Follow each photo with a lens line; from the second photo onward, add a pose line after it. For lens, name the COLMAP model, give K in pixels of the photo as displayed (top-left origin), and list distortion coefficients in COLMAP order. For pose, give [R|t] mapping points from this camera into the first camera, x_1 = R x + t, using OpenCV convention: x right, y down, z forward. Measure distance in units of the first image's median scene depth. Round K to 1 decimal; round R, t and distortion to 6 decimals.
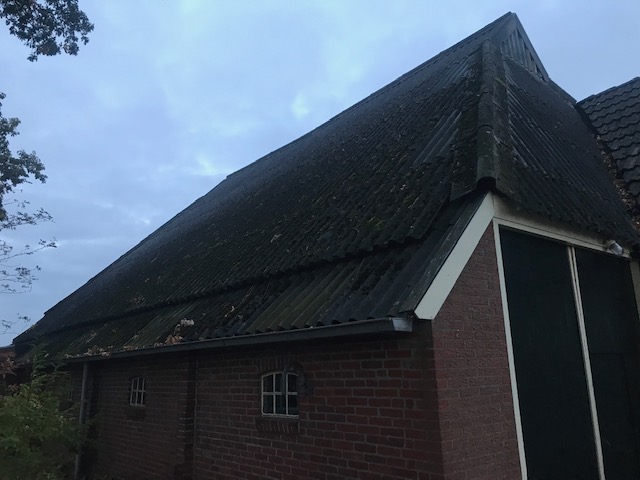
lens RADIAL K [[520.6, 0, 320.0], [0, 520.6, 240.0], [0, 0, 1]] dist [0.002960, 0.001925]
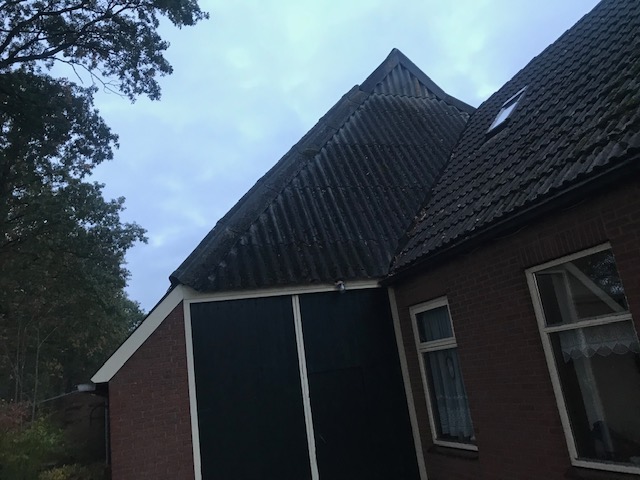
lens RADIAL K [[508.7, 0, 320.0], [0, 508.7, 240.0], [0, 0, 1]] dist [-0.000554, 0.000508]
pose [[0.935467, -0.180648, -0.303755, 0.464747], [0.185841, 0.982507, -0.011984, -0.046879], [0.300606, -0.045239, 0.952675, -0.102225]]
